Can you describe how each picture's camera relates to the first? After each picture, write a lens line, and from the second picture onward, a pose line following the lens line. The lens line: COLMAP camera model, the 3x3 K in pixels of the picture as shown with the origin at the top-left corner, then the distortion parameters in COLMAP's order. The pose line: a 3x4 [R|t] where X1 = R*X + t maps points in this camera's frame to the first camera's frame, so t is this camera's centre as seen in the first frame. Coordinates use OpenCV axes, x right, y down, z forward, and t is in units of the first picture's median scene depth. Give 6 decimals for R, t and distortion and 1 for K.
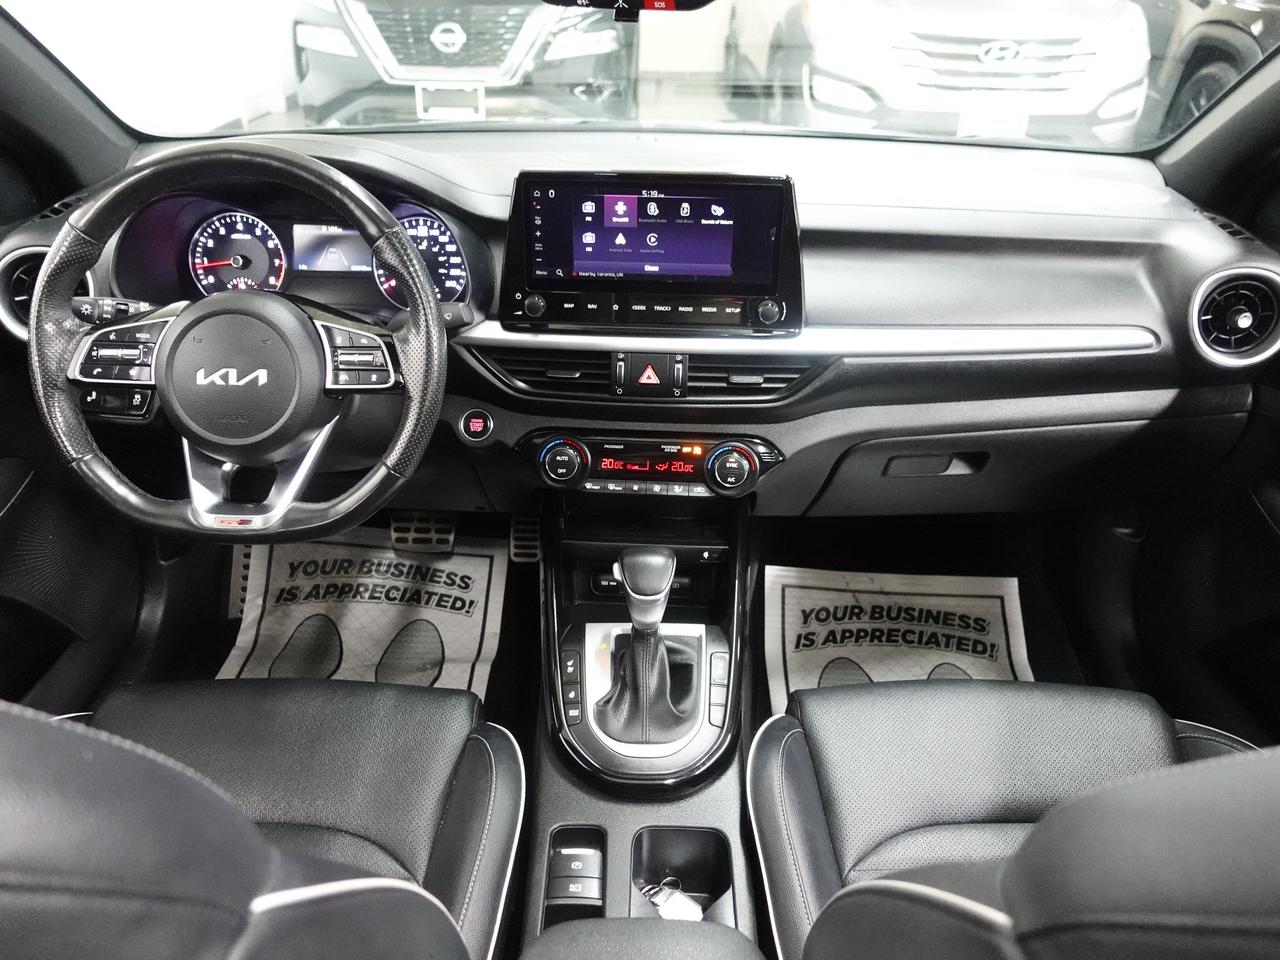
lens RADIAL K [[989.4, 0, 635.1], [0, 989.4, 480.4], [0, 0, 1]] dist [-0.006489, 0.002649]
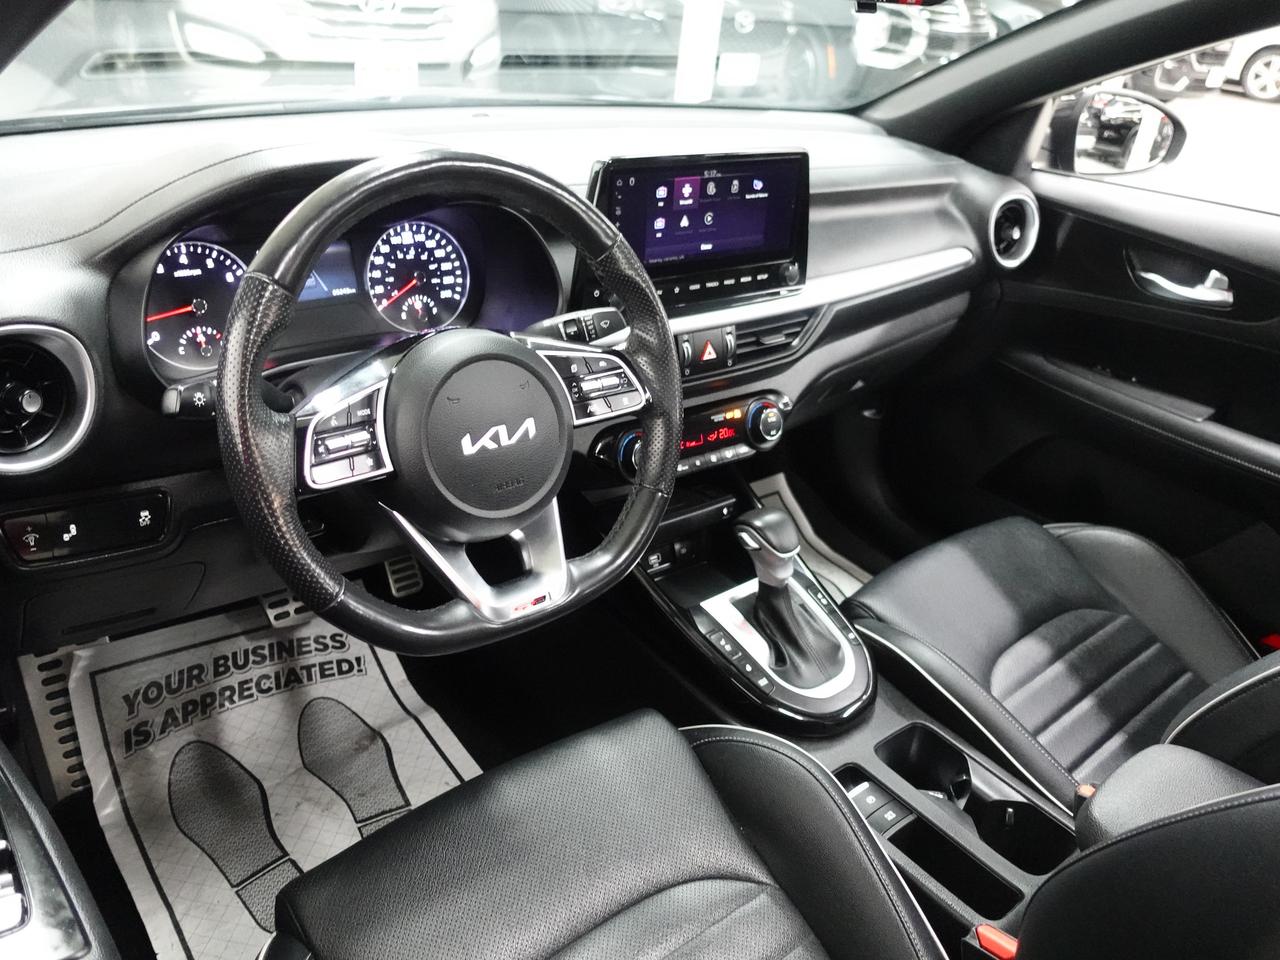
lens RADIAL K [[989.4, 0, 642.2], [0, 989.4, 488.8], [0, 0, 1]] dist [-0.006489, 0.002649]
pose [[0.765701, -0.263492, 0.586748, -0.672352], [0.230720, 0.964047, 0.131839, -0.118704], [-0.600391, 0.034425, 0.798965, 0.222923]]
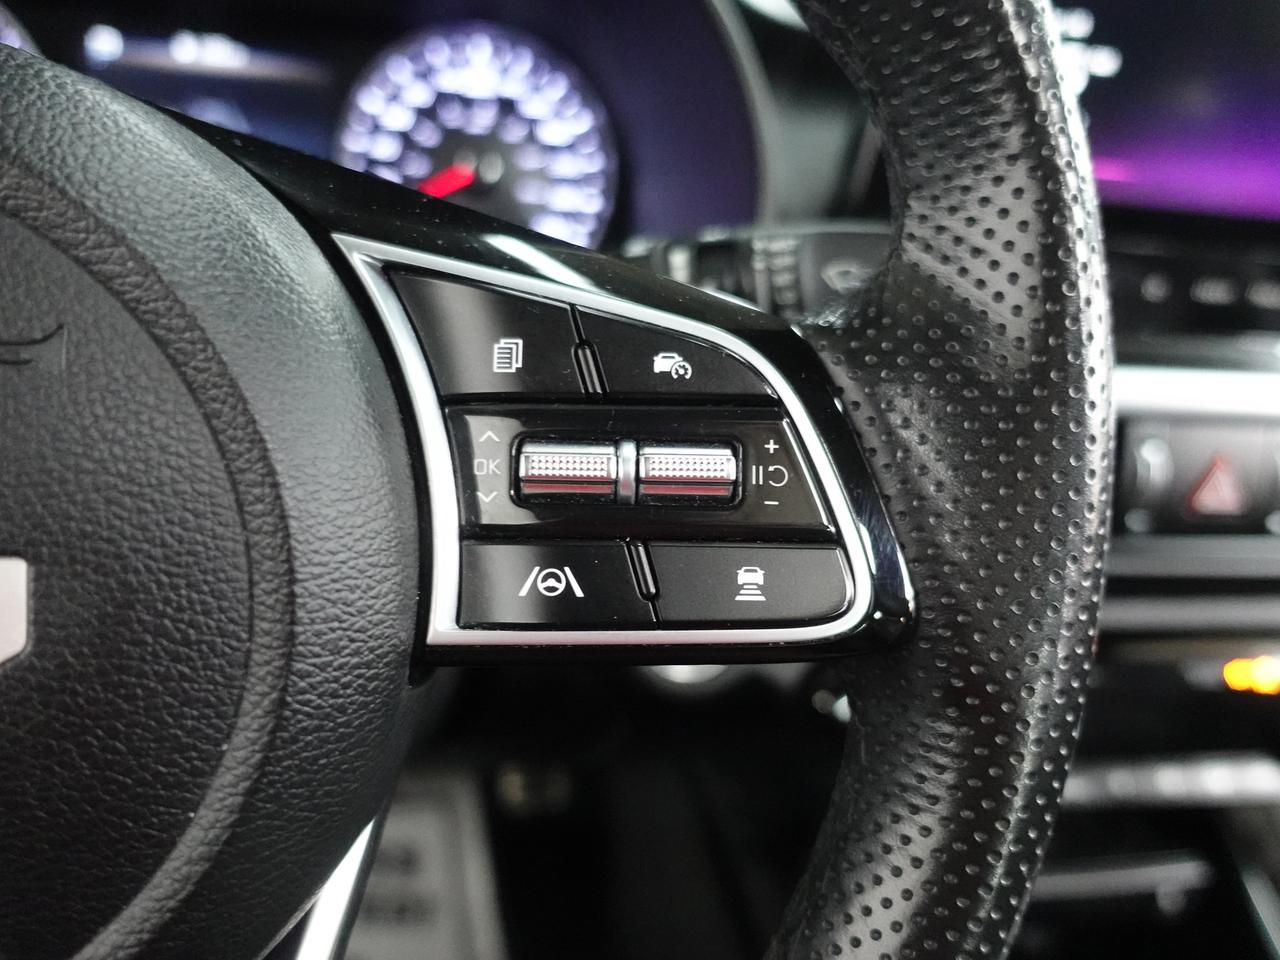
lens RADIAL K [[989.4, 0, 634.7], [0, 989.4, 466.1], [0, 0, 1]] dist [-0.006489, 0.002649]
pose [[0.971279, -0.003529, 0.237917, -0.268910], [0.018878, 0.997881, -0.062269, -0.094618], [-0.237193, 0.064972, 0.969288, 0.701303]]
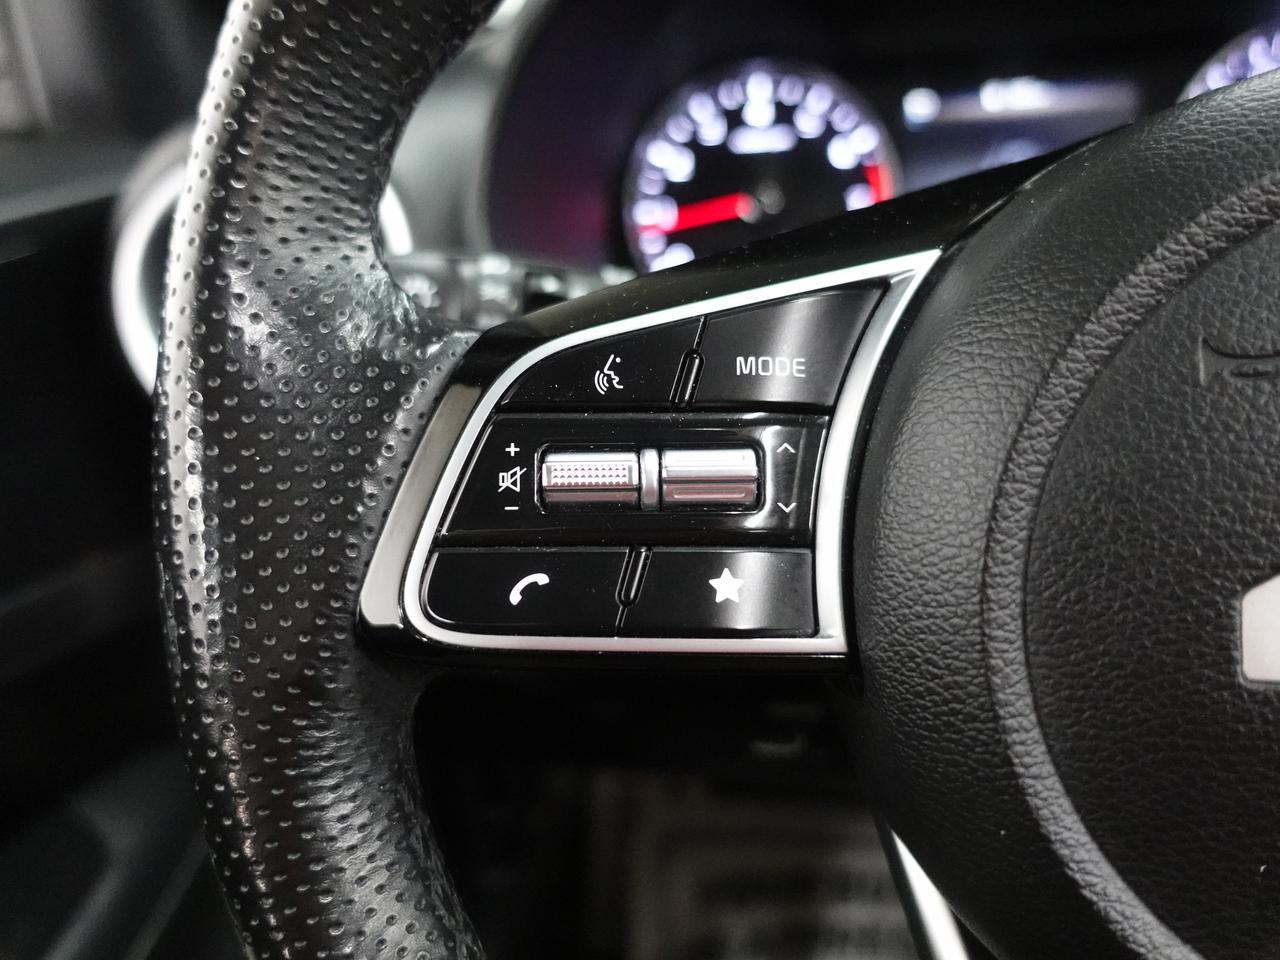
lens RADIAL K [[989.4, 0, 630.8], [0, 989.4, 488.1], [0, 0, 1]] dist [-0.006489, 0.002649]
pose [[0.979038, -0.033286, -0.200939, -0.411583], [0.014892, 0.995614, -0.092363, -0.092925], [0.203133, 0.087435, 0.975240, 0.700385]]
